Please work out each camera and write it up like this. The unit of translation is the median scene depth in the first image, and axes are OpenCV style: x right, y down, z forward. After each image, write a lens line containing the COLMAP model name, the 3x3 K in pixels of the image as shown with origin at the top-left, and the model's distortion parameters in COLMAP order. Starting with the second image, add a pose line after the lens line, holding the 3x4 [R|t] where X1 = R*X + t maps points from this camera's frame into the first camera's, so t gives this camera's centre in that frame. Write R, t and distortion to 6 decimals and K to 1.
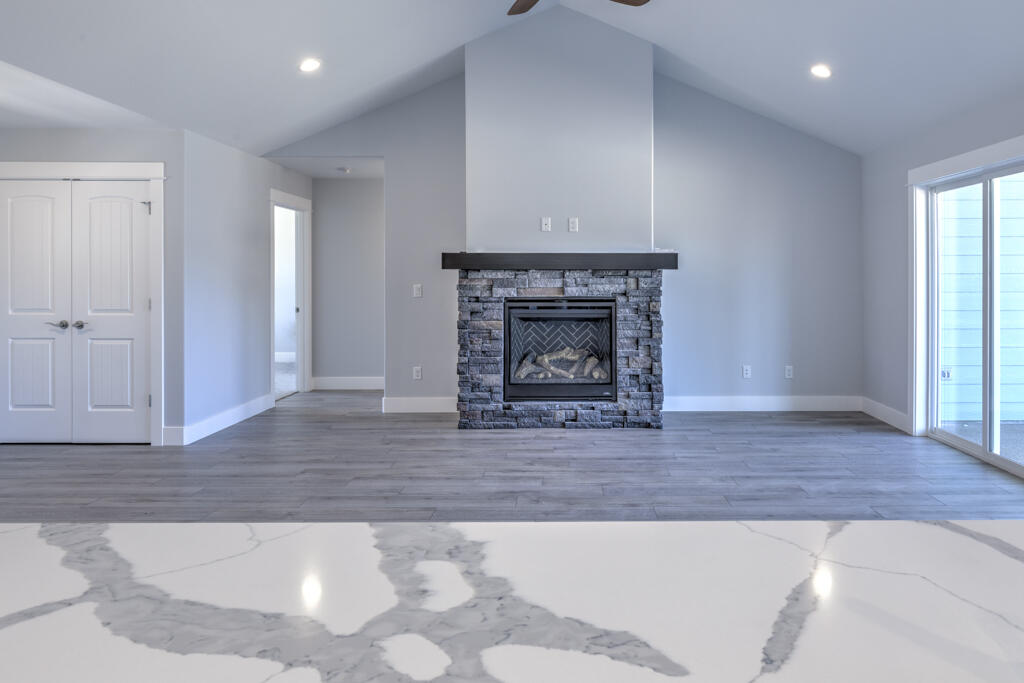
lens RADIAL K [[632.9, 0, 513.9], [0, 632.9, 278.7], [0, 0, 1]] dist [0.003717, -0.005847]
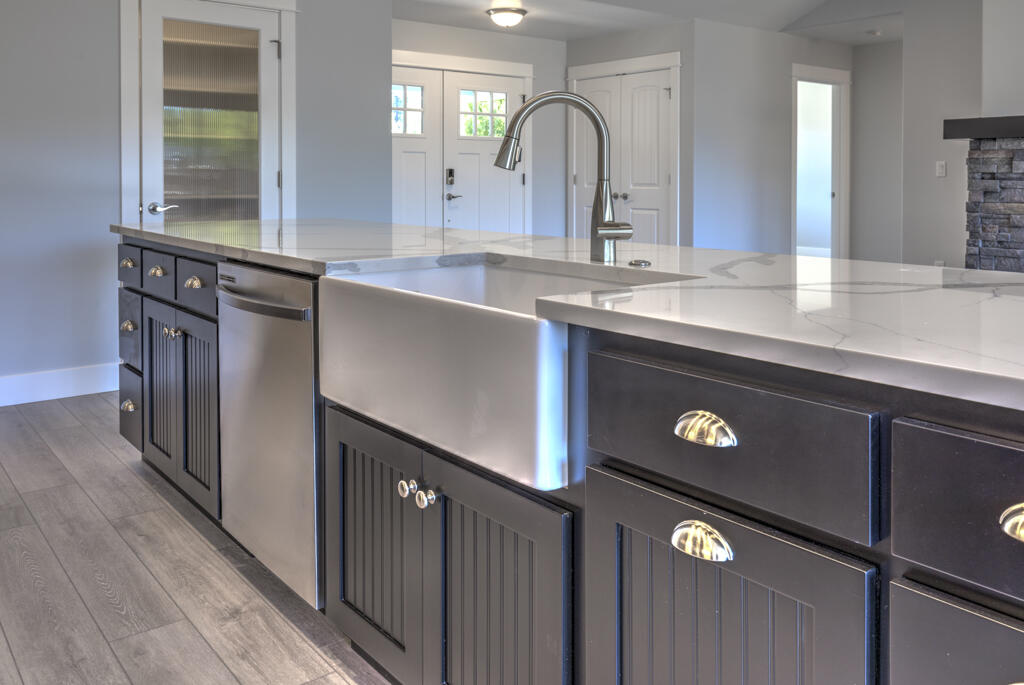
lens RADIAL K [[874.6, 0, 521.3], [0, 874.6, 191.4], [0, 0, 1]] dist [0.004780, 0.005782]
pose [[0.612144, 0.012033, -0.790655, 0.455387], [-0.002867, 0.999911, 0.012997, 0.039754], [0.790741, -0.005689, 0.612124, -0.146952]]
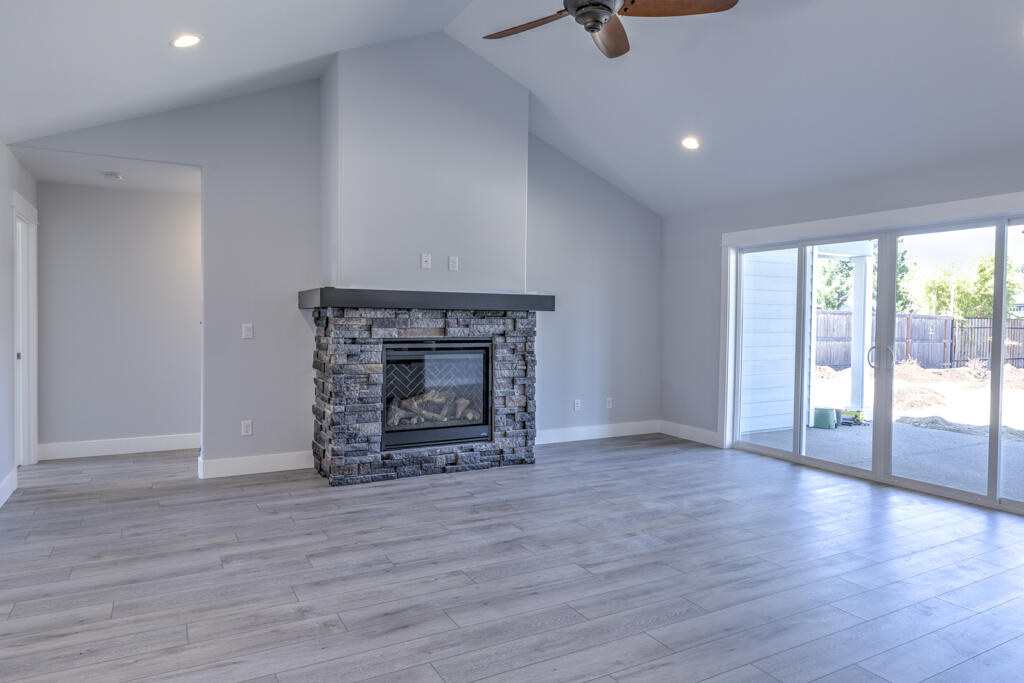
lens RADIAL K [[632.9, 0, 512.5], [0, 632.9, 335.3], [0, 0, 1]] dist [0.003717, -0.005847]
pose [[0.877297, -0.002276, 0.479942, -0.294460], [-0.010651, 0.999650, 0.024211, 0.000720], [-0.479829, -0.026352, 0.876966, 0.105073]]
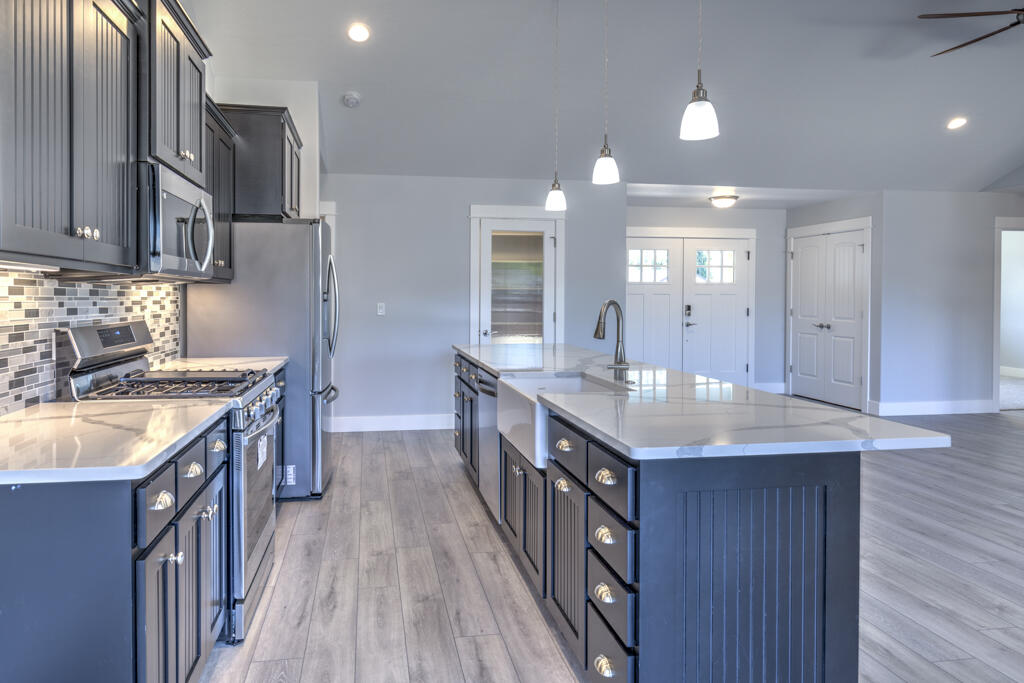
lens RADIAL K [[632.9, 0, 452.1], [0, 632.9, 306.5], [0, 0, 1]] dist [0.003717, -0.005847]
pose [[0.127424, 0.014370, -0.991744, 0.696013], [-0.004077, 0.999894, 0.013964, 0.004810], [0.991840, 0.002264, 0.127469, -0.114823]]
